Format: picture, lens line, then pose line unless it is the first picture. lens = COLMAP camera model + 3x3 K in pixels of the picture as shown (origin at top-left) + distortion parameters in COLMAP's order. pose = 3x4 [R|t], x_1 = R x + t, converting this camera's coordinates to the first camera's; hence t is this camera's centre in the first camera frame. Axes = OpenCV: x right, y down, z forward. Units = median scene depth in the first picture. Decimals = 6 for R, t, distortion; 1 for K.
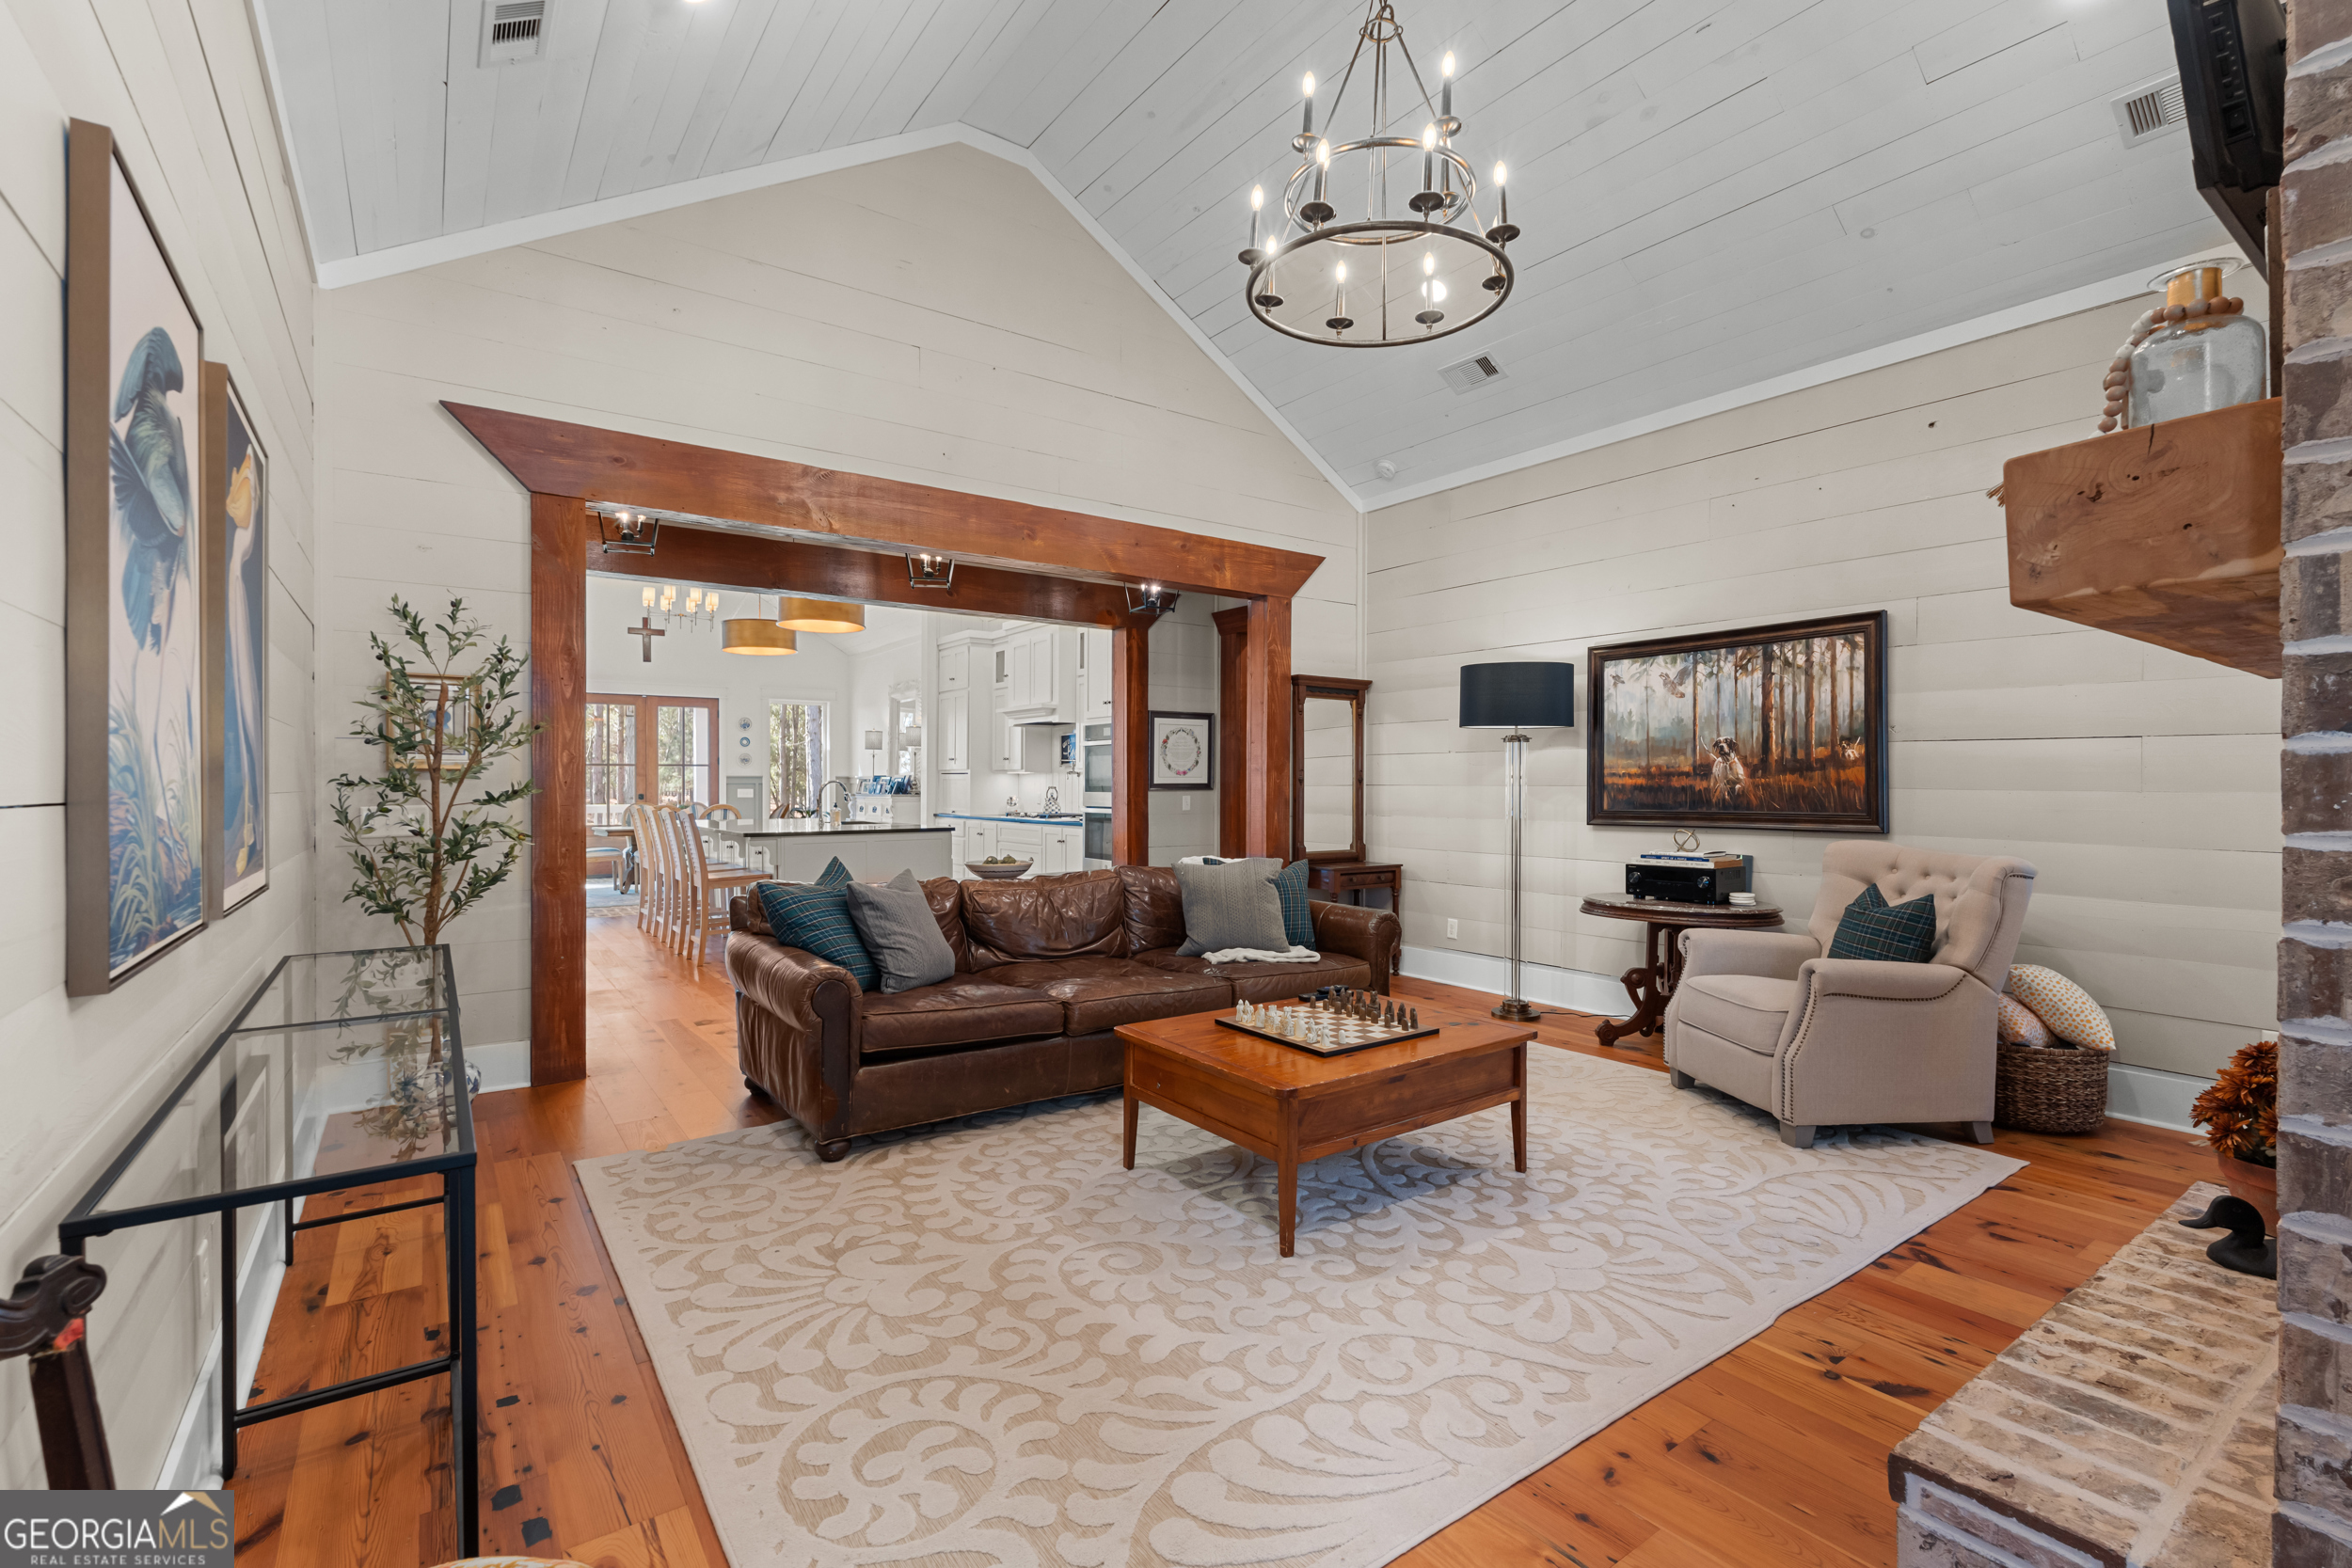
lens RADIAL K [[1055.0, 0, 1176.7], [0, 1055.0, 775.6], [0, 0, 1]] dist [-0.002200, -0.000006]
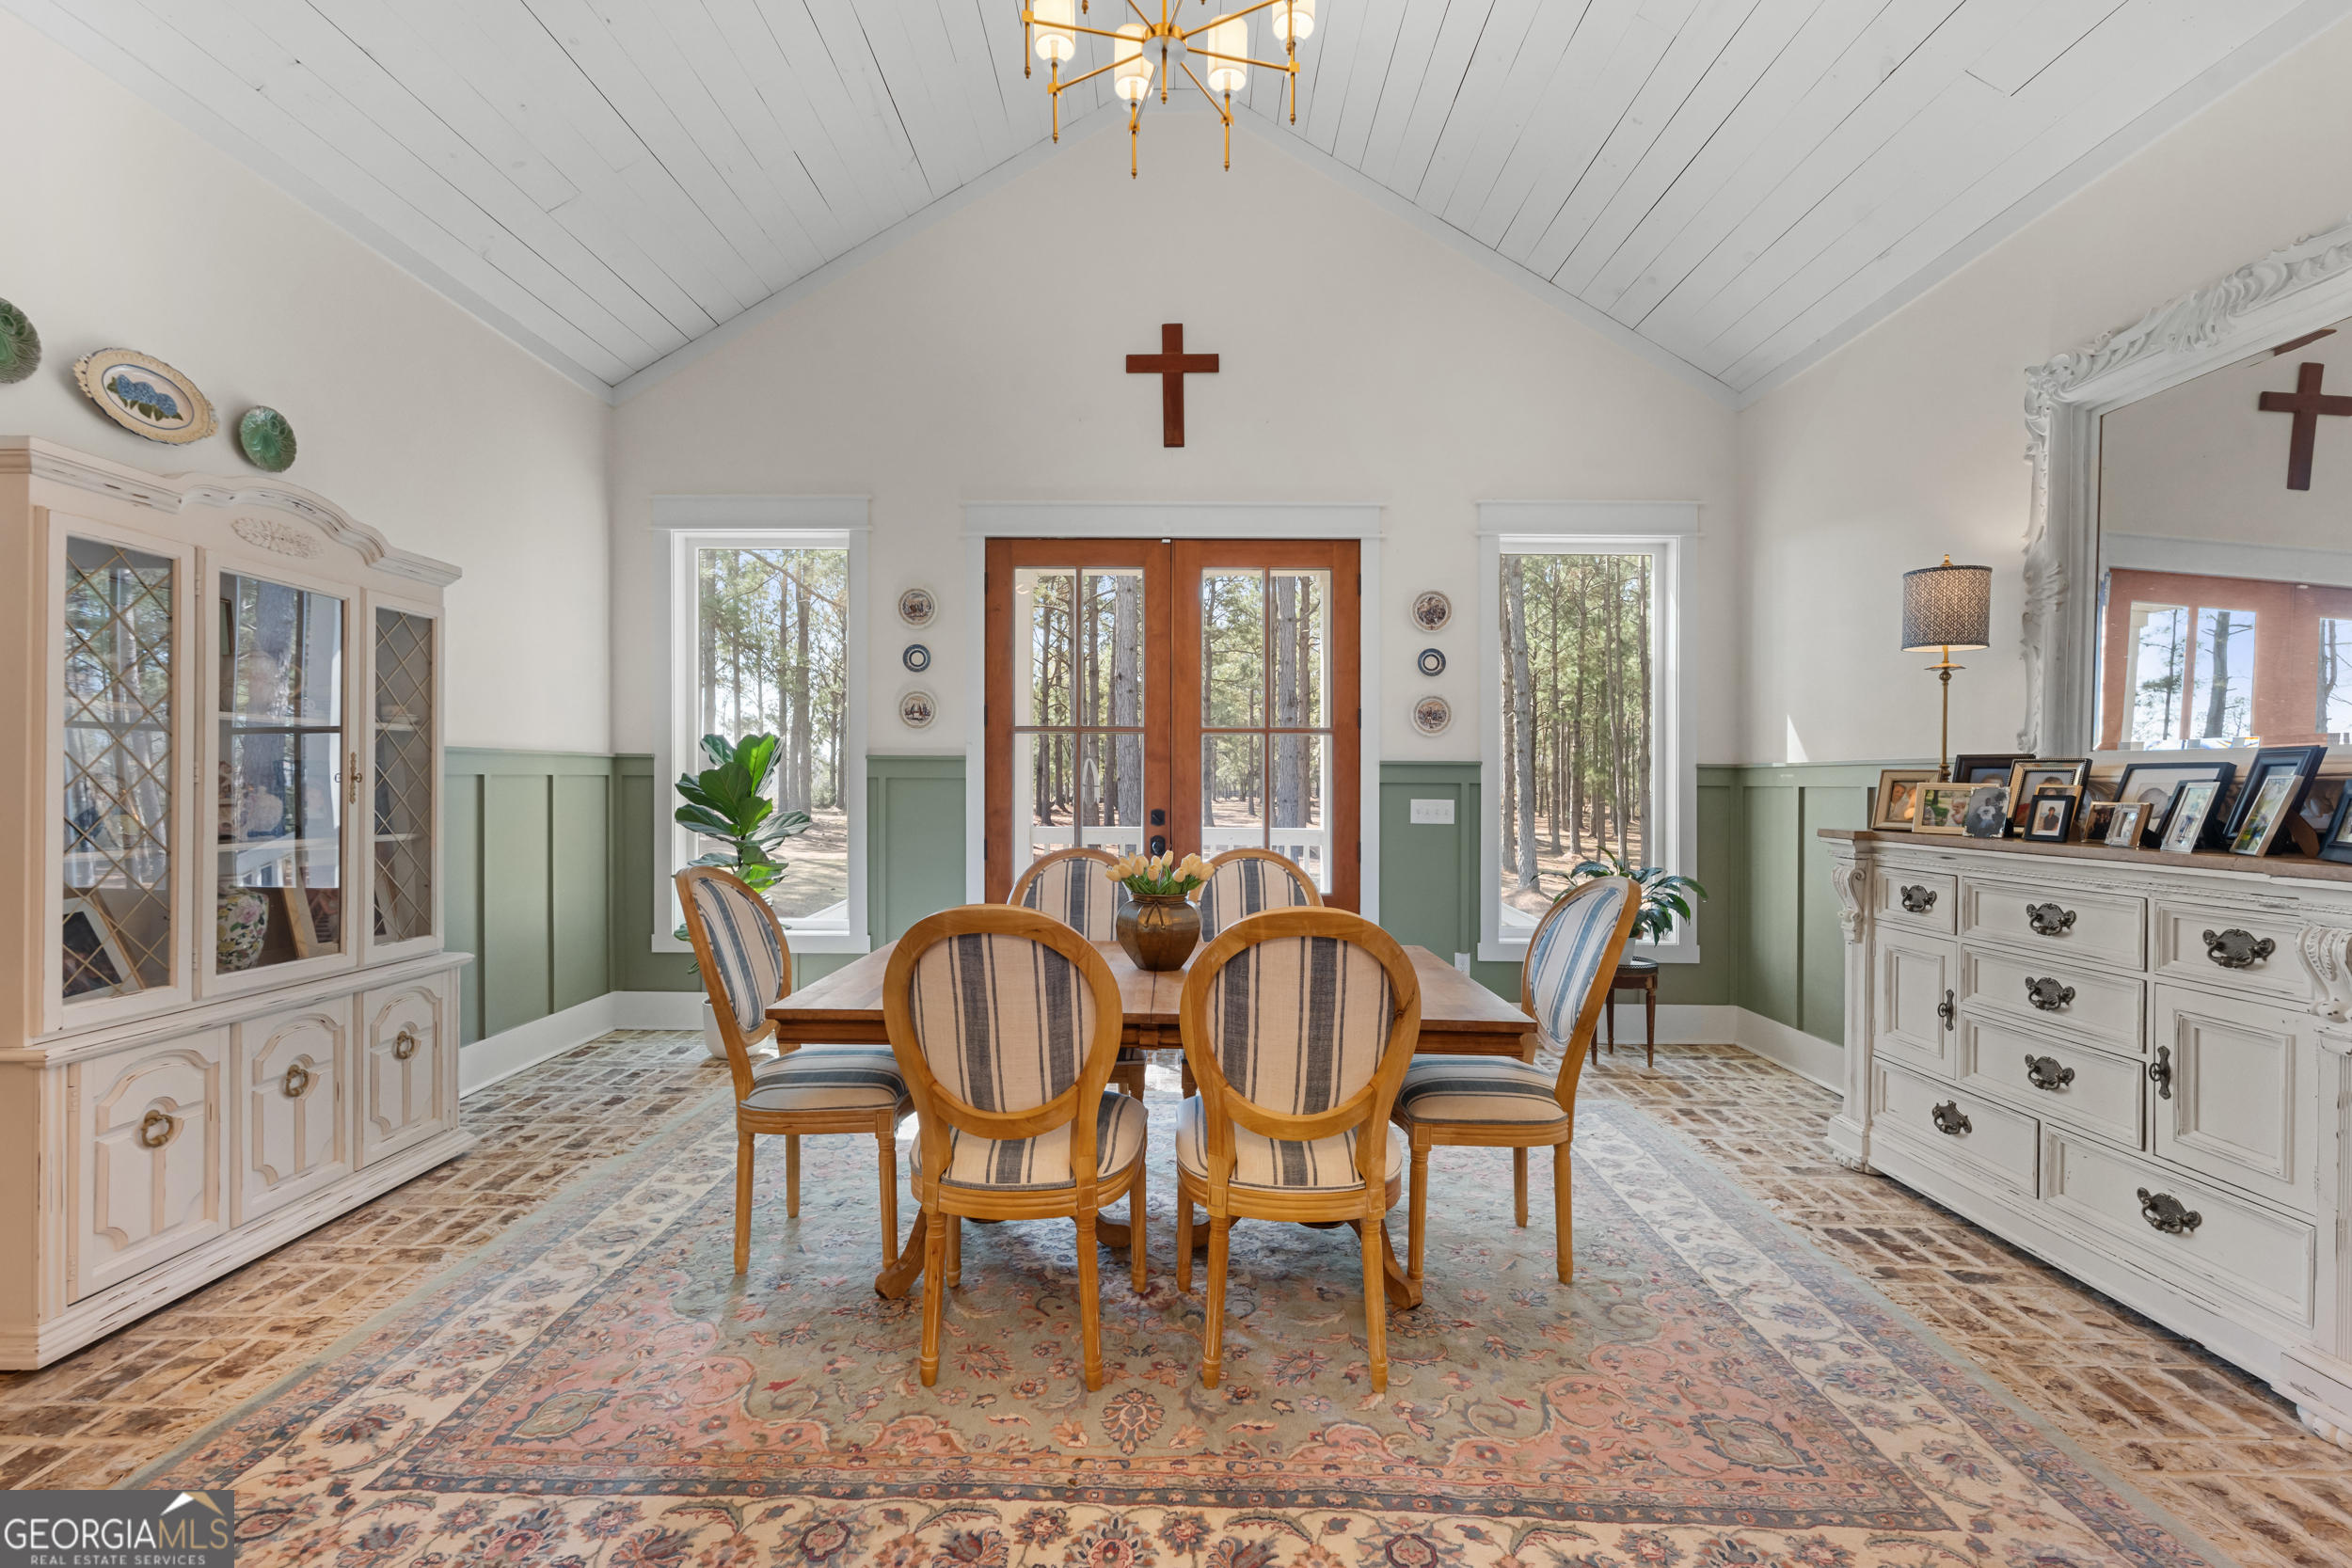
lens RADIAL K [[1055.0, 0, 1170.6], [0, 1055.0, 779.5], [0, 0, 1]] dist [-0.002200, -0.000006]
pose [[0.813545, 0.001231, -0.581501, -0.291132], [-0.002099, 0.999997, -0.000819, 0.007178], [0.581498, 0.001887, 0.813546, 0.701010]]
